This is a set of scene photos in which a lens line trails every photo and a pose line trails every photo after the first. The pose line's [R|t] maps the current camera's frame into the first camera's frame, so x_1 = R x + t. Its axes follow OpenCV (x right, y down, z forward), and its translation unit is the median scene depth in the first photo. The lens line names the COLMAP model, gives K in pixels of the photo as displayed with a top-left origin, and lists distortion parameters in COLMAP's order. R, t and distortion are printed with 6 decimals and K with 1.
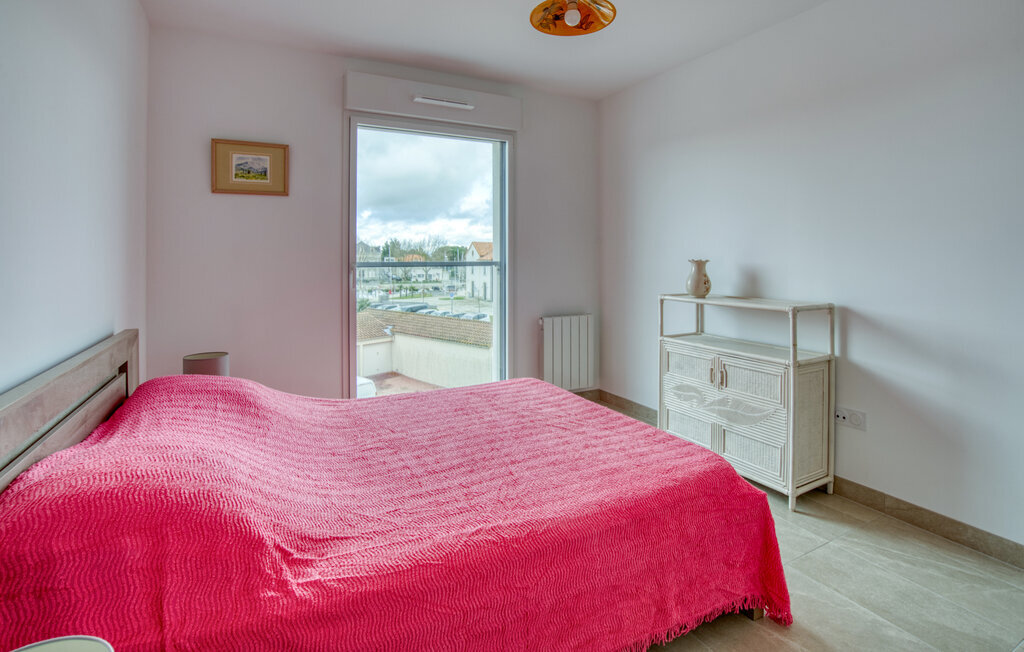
lens RADIAL K [[497.0, 0, 511.4], [0, 497.0, 254.2], [0, 0, 1]] dist [-0.030343, 0.000263]
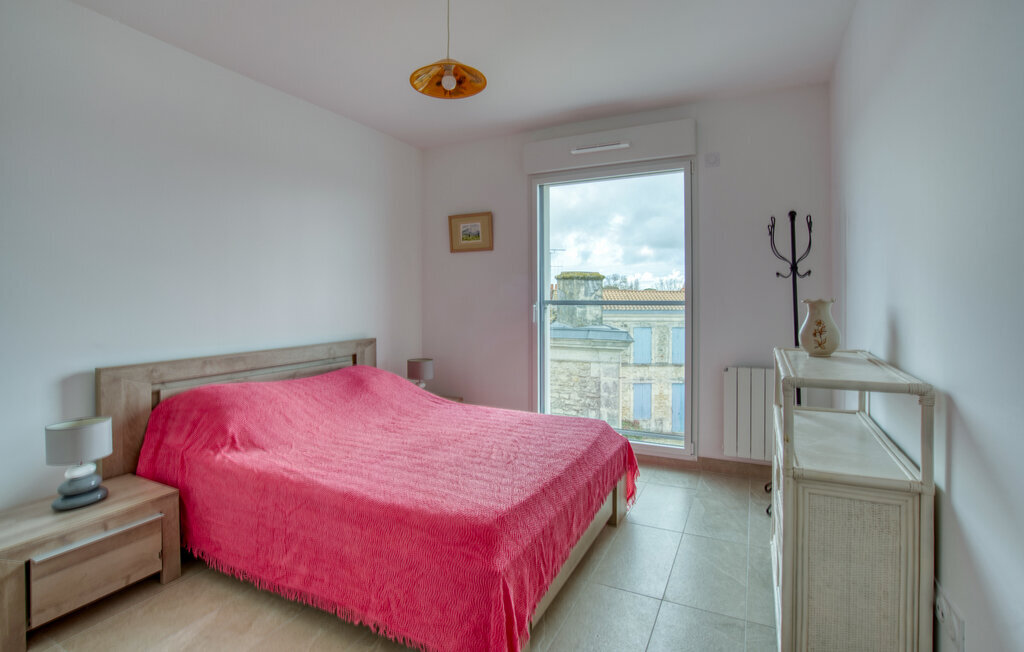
lens RADIAL K [[481.6, 0, 512.8], [0, 481.6, 305.3], [0, 0, 1]] dist [-0.003926, 0.000124]
pose [[0.584015, 0.016069, -0.811584, 0.657957], [0.002228, 0.999769, 0.021399, 0.003965], [0.811740, -0.014305, 0.583844, 0.287421]]
